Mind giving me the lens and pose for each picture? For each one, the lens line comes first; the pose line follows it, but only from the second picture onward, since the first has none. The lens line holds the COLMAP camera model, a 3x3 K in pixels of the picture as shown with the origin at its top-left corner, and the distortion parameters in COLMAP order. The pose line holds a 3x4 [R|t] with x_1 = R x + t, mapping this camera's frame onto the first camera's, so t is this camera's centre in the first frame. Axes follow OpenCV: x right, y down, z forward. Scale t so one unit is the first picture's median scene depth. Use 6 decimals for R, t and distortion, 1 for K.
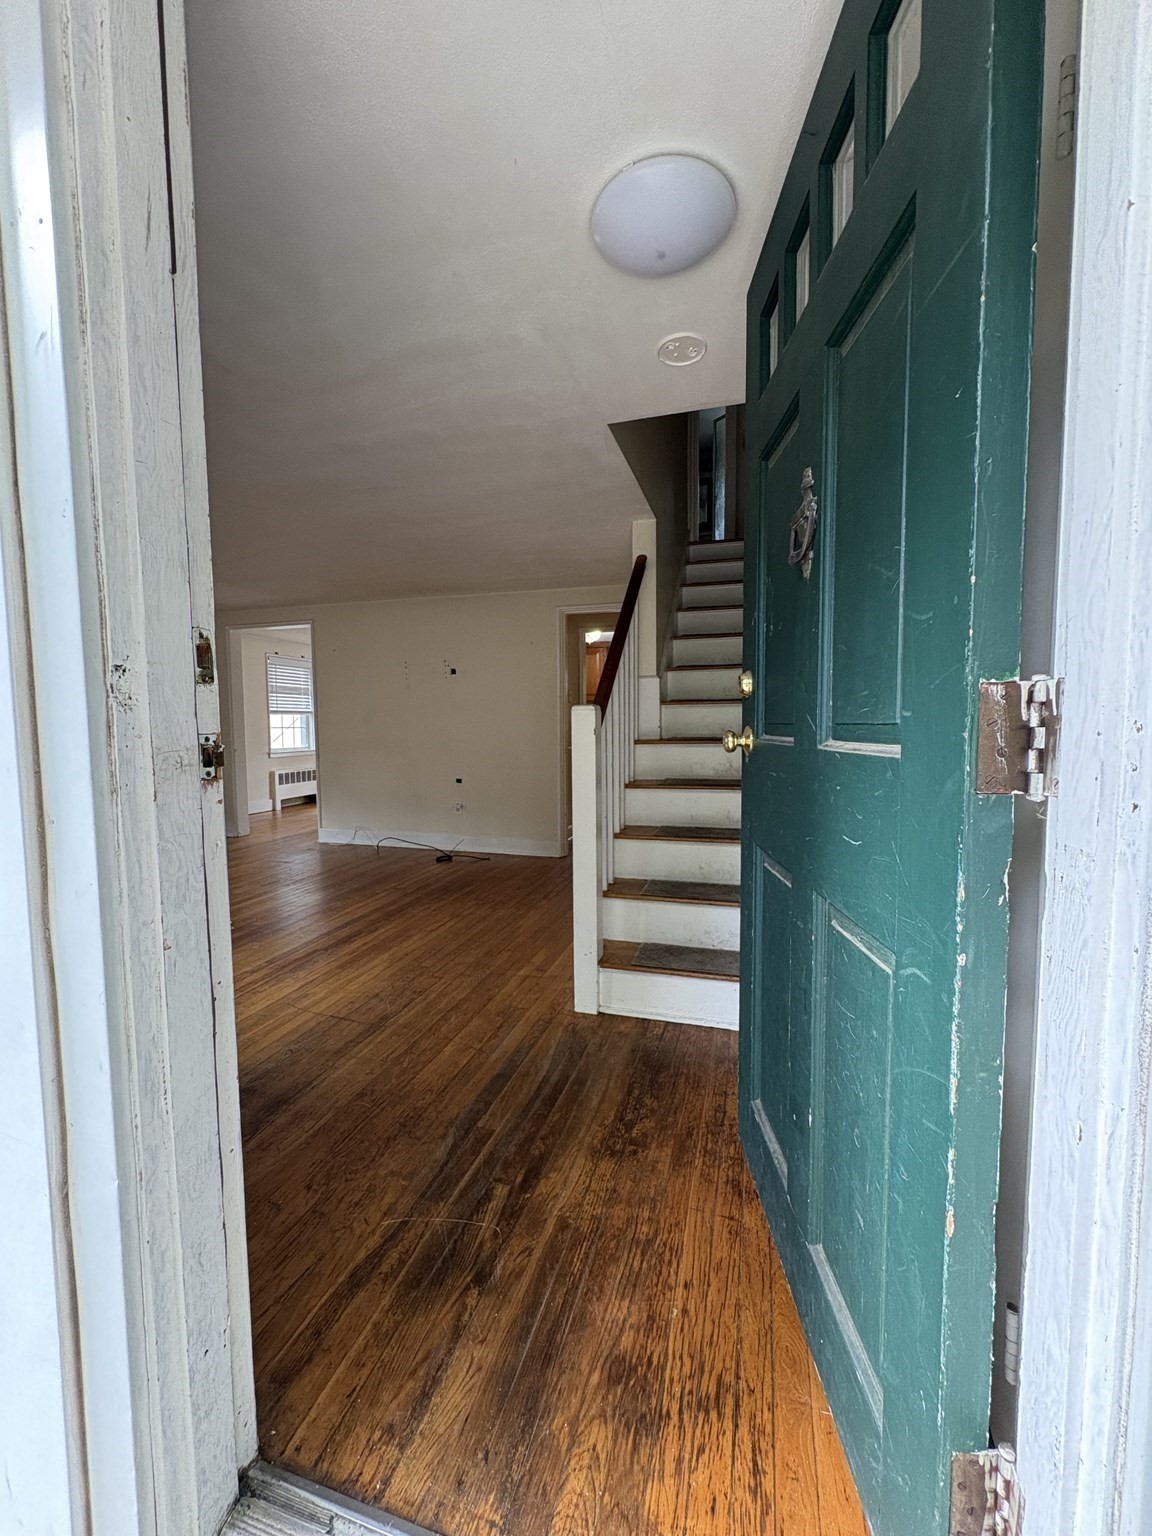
lens RADIAL K [[615.6, 0, 576.0], [0, 615.6, 768.0], [0, 0, 1]] dist [-0.003909, 0.001276]
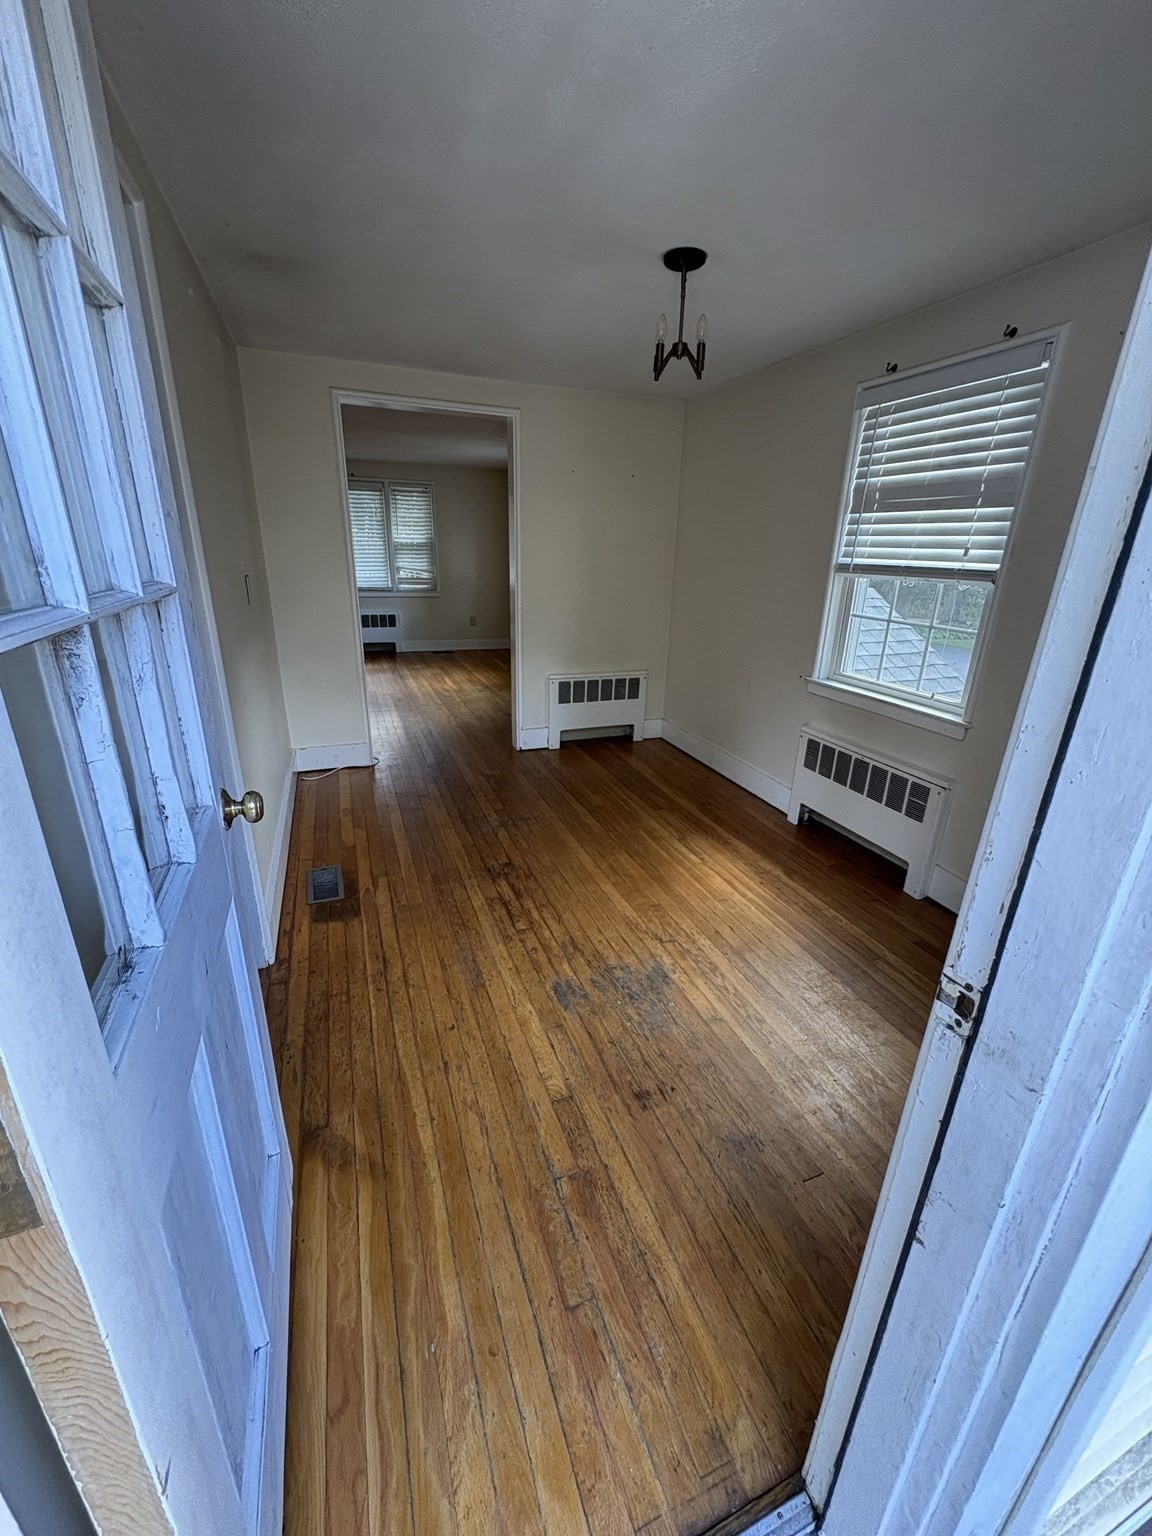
lens RADIAL K [[615.6, 0, 576.0], [0, 615.6, 768.0], [0, 0, 1]] dist [-0.003909, 0.001276]
pose [[-0.794336, 0.193563, -0.575816, -0.358232], [-0.063283, 0.916355, 0.395335, -0.274809], [0.604174, 0.350468, -0.715644, 2.865773]]
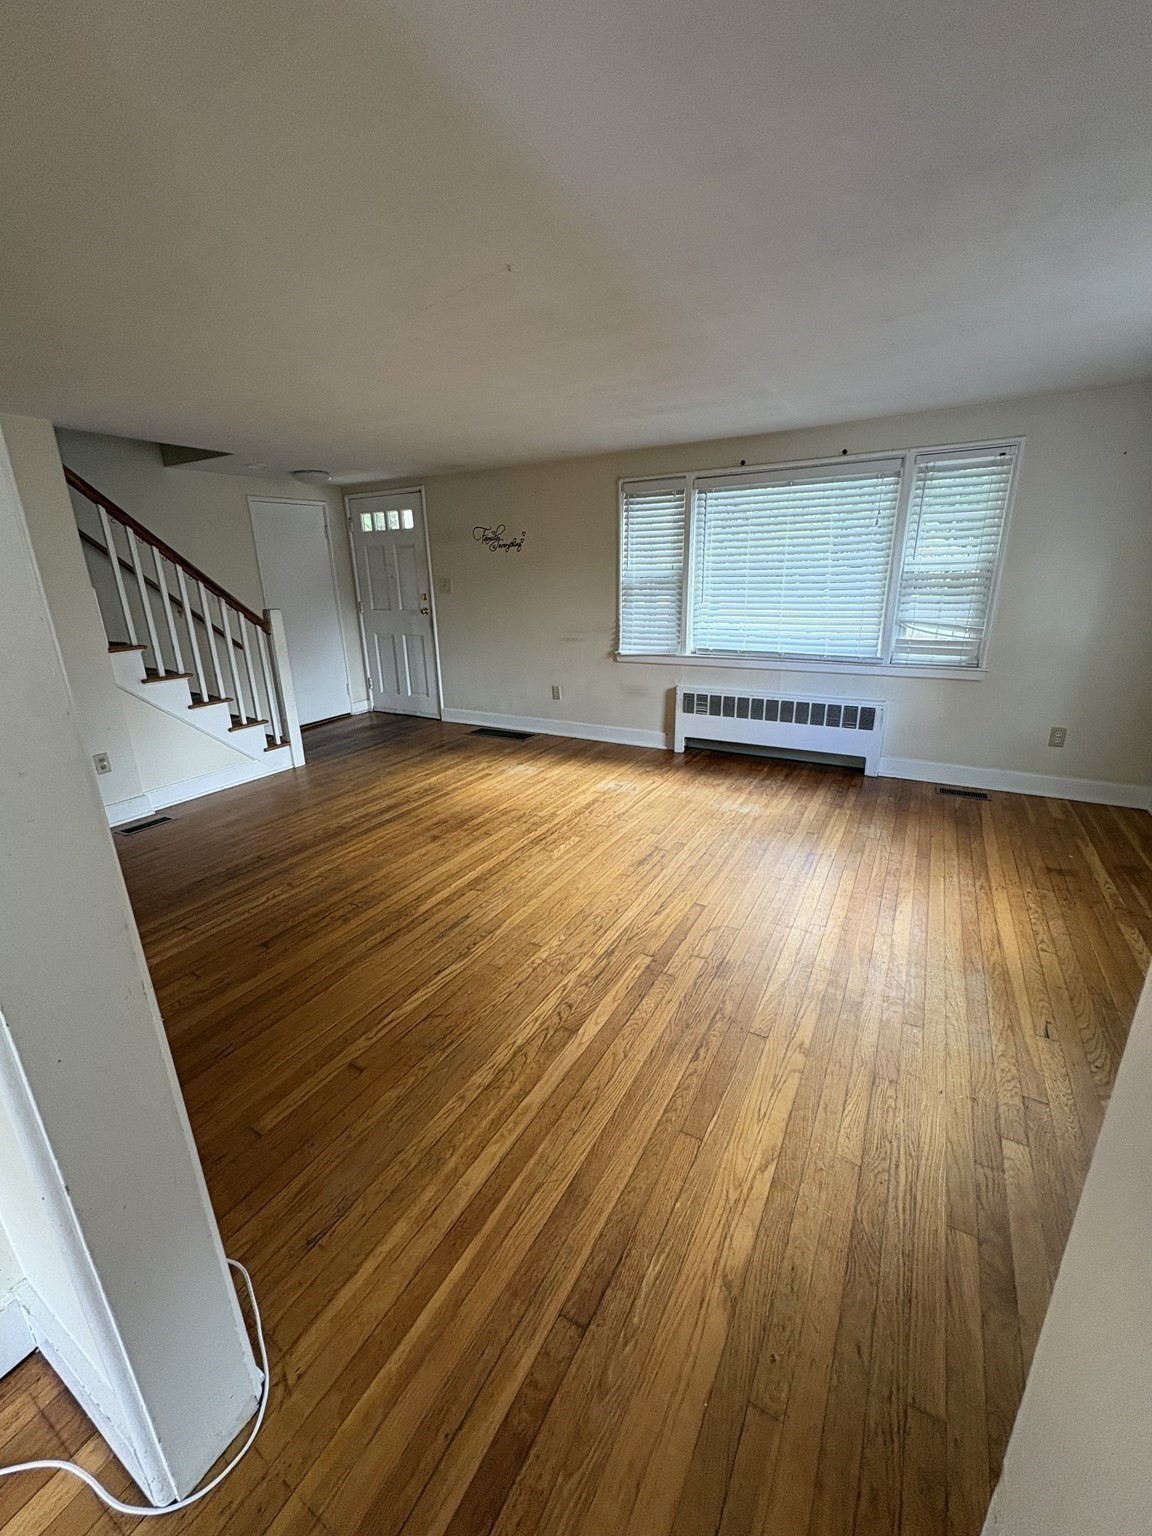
lens RADIAL K [[615.6, 0, 576.0], [0, 615.6, 768.0], [0, 0, 1]] dist [-0.003909, 0.001276]
pose [[-0.973464, -0.040076, 0.225302, -0.953123], [0.045810, 0.930488, 0.363446, -0.208133], [-0.224206, 0.364123, -0.903961, 1.892302]]
